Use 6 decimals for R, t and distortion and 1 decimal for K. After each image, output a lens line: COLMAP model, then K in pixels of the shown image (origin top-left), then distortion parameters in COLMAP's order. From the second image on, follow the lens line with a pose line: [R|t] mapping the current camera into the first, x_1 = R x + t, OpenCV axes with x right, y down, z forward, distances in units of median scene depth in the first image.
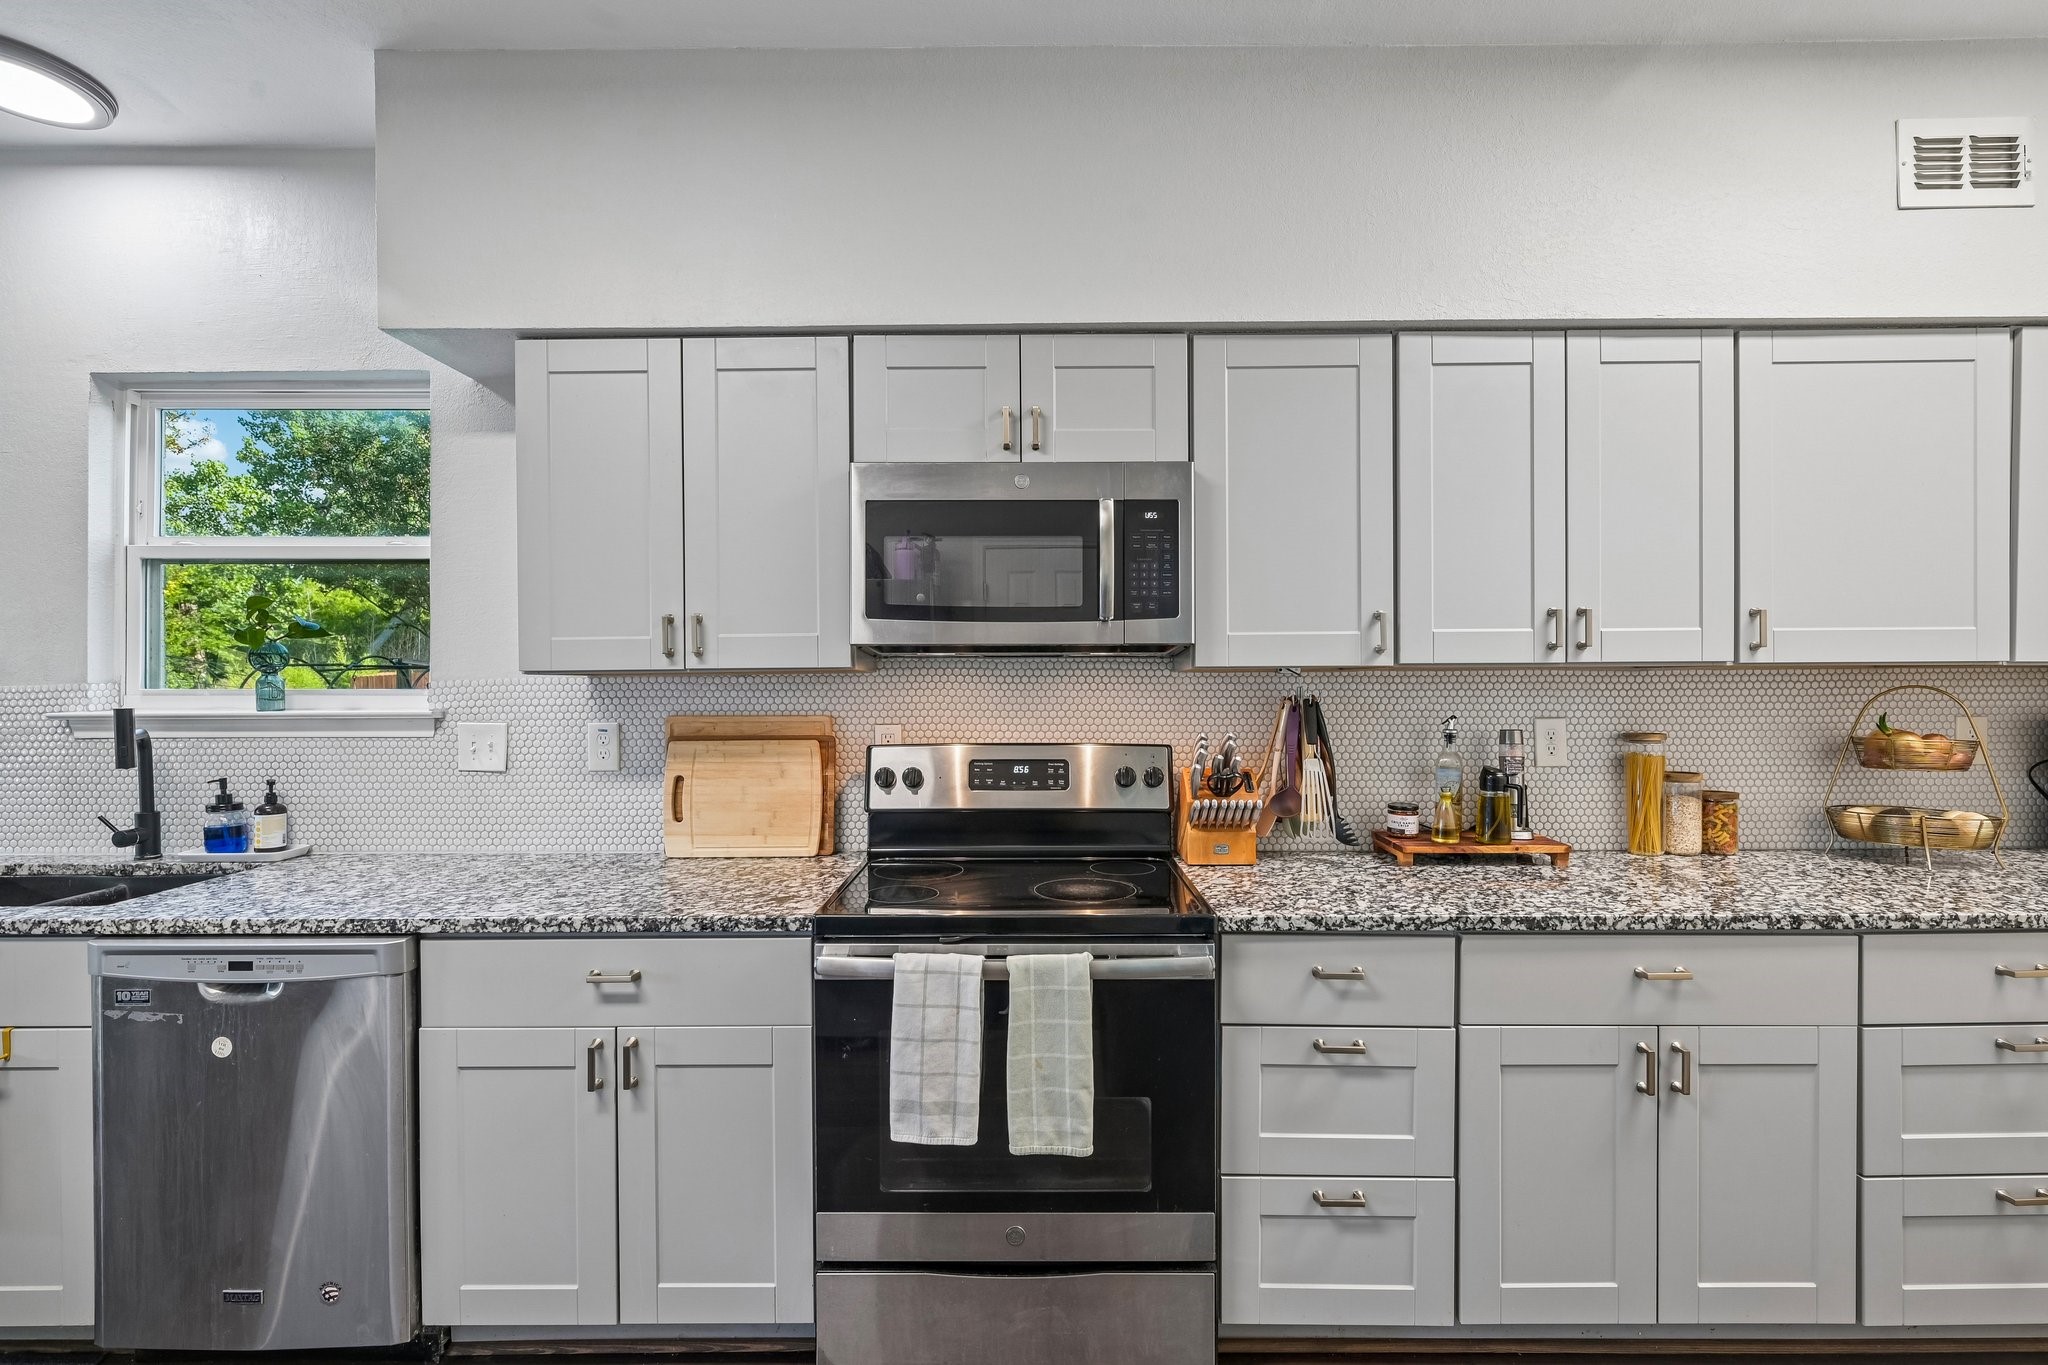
lens RADIAL K [[934.6, 0, 1024.0], [0, 934.6, 682.5], [0, 0, 1]] dist [0.003268, 0.000259]
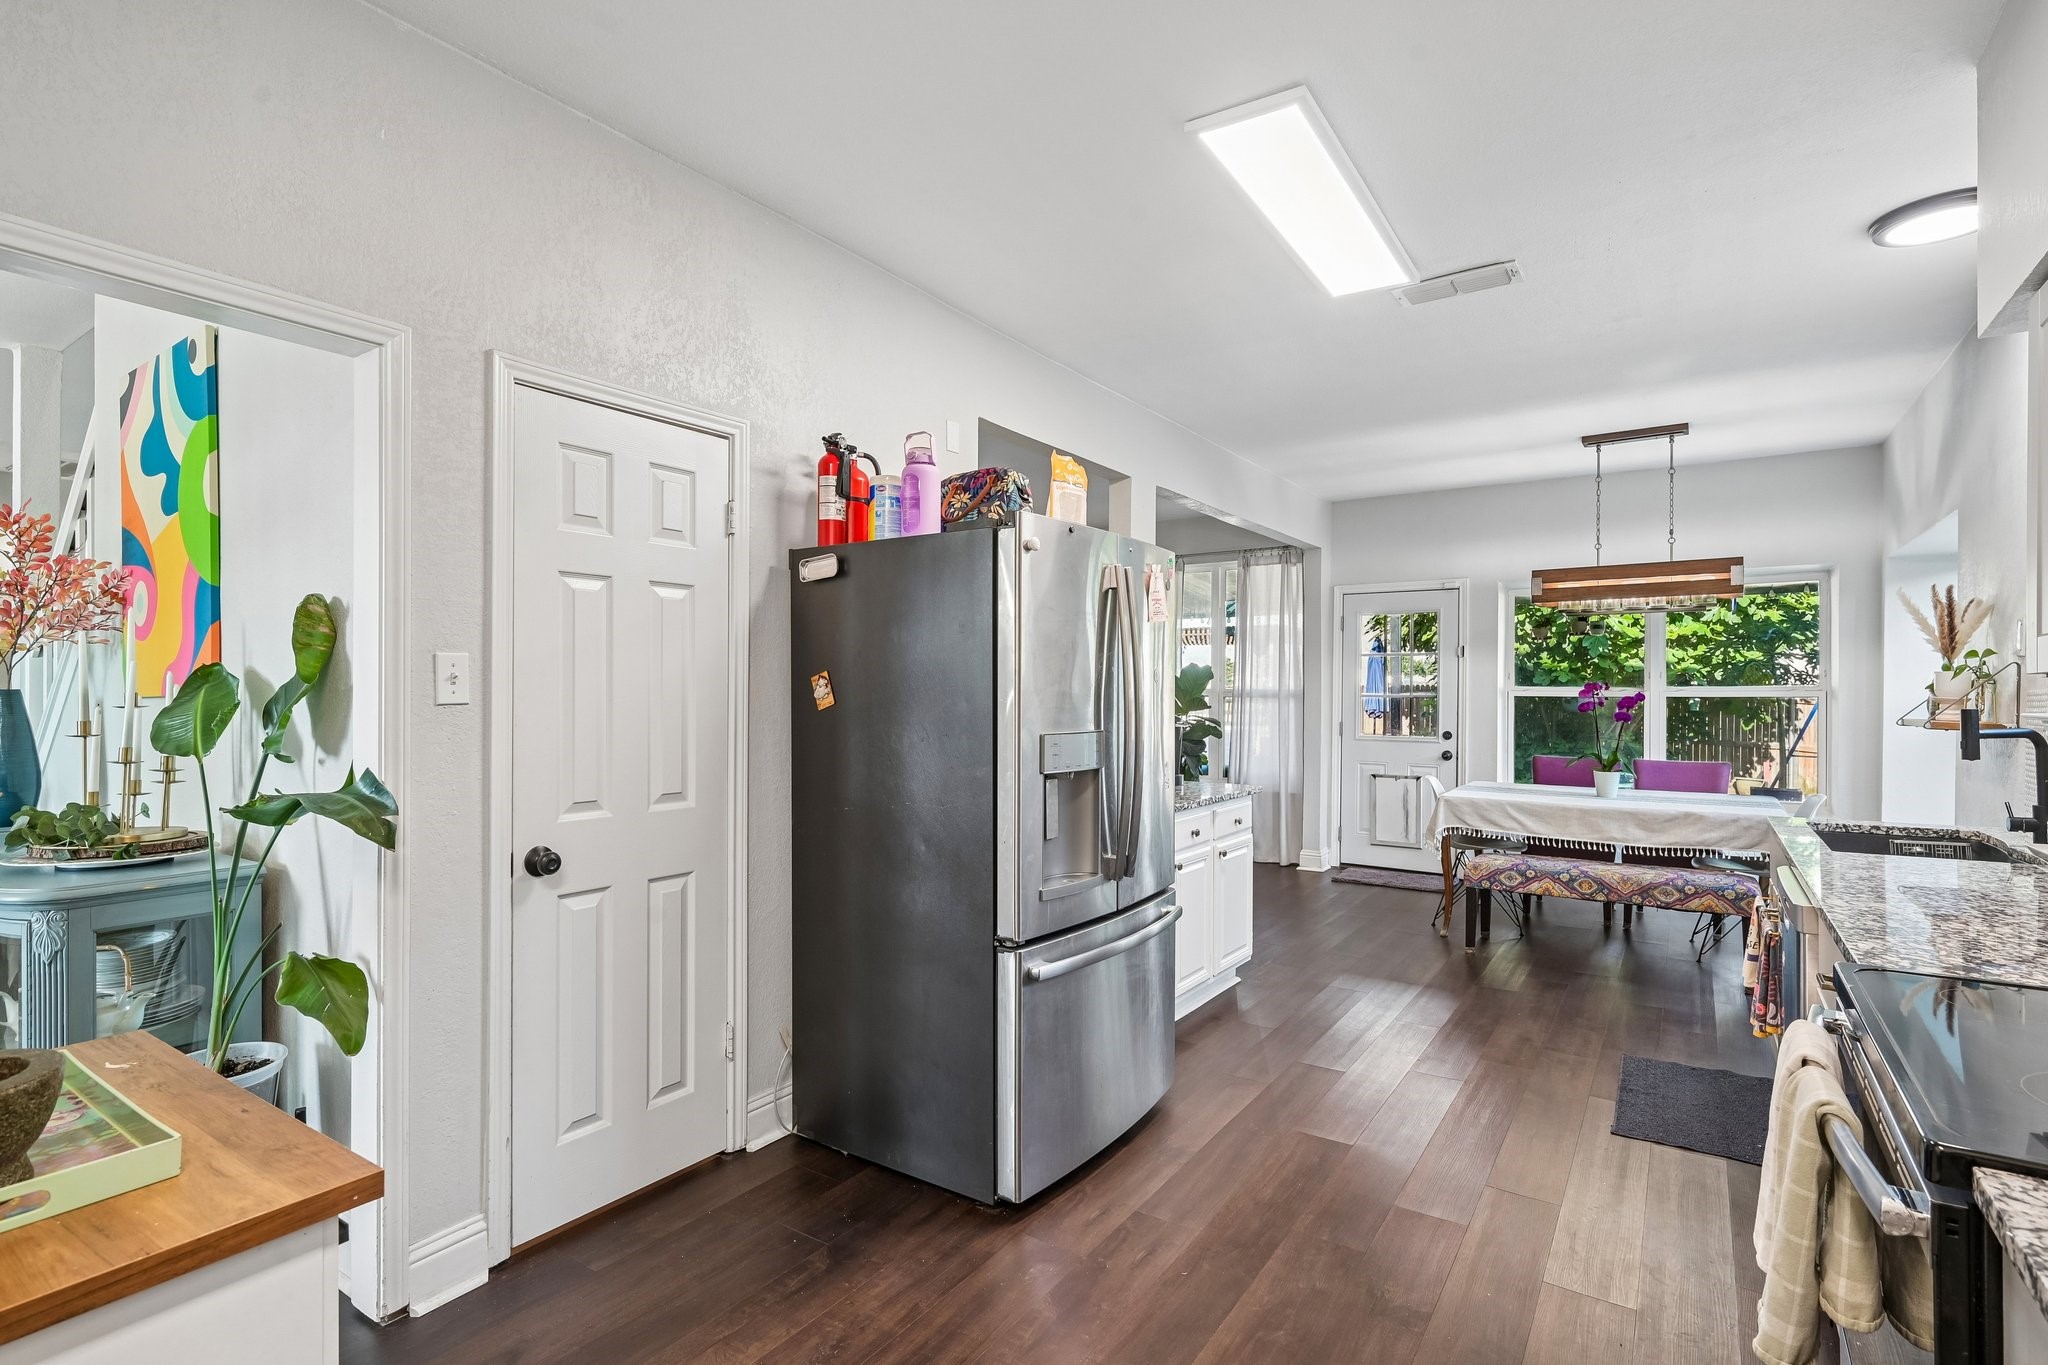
lens RADIAL K [[974.8, 0, 1022.0], [0, 974.8, 695.3], [0, 0, 1]] dist [0.002187, 0.001039]
pose [[-0.564981, 0.005938, -0.825083, 0.705964], [0.004399, 0.999982, 0.004185, -0.000343], [0.825092, -0.001265, -0.564996, 0.680483]]
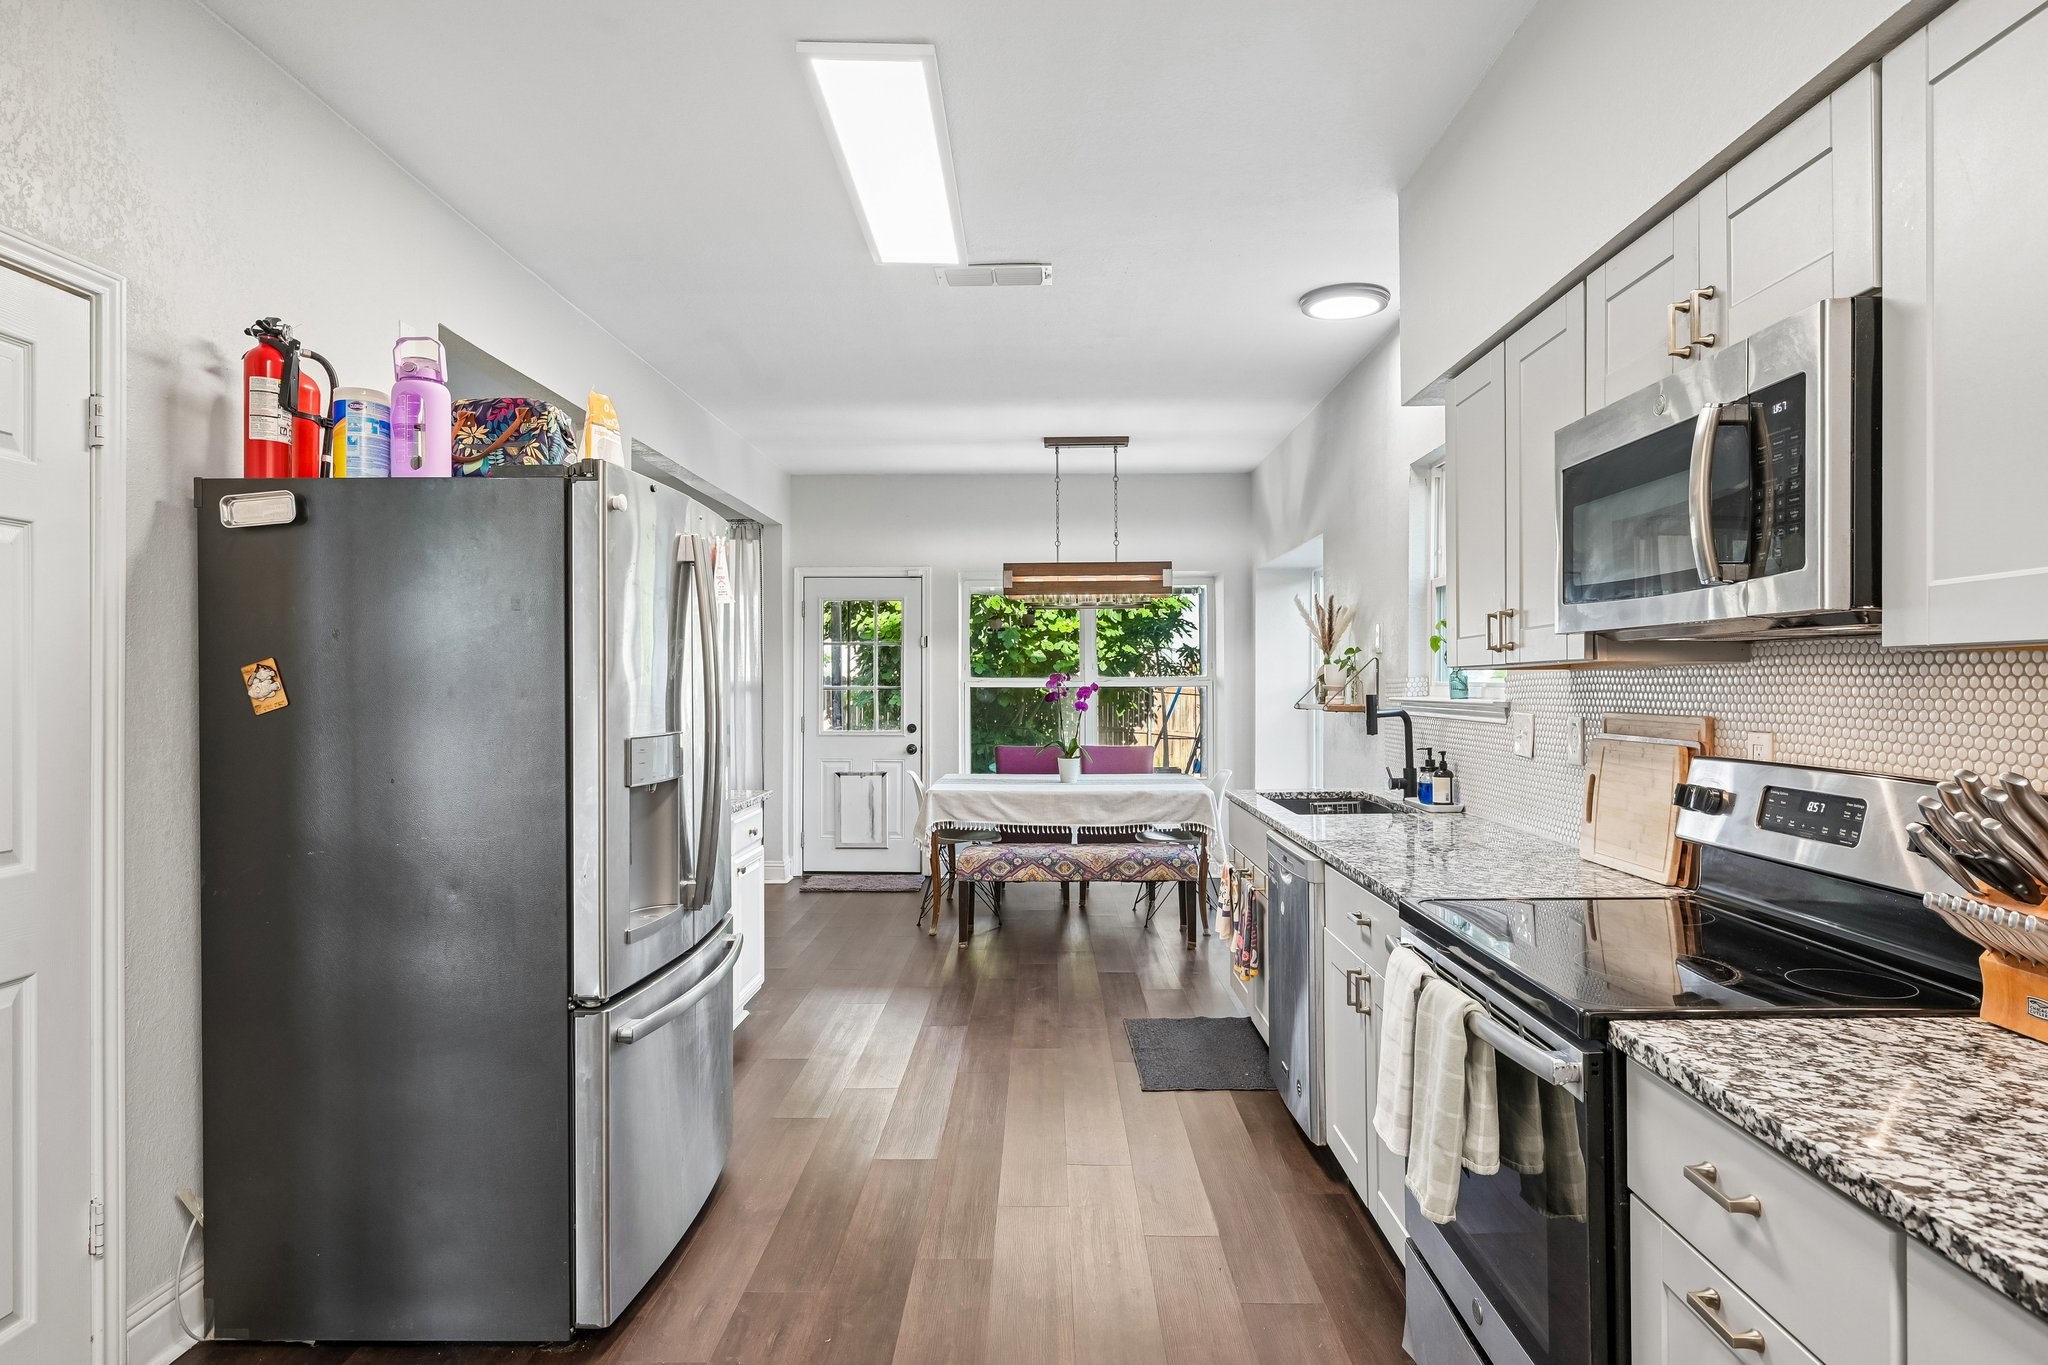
lens RADIAL K [[1114.0, 0, 1024.0], [0, 1114.0, 682.5], [0, 0, 1]] dist [0.000339, 0.000266]
pose [[-0.018510, 0.003437, -0.999823, 0.797096], [0.009113, 0.999953, 0.003269, -0.002787], [0.999787, -0.009051, -0.018540, 0.458169]]
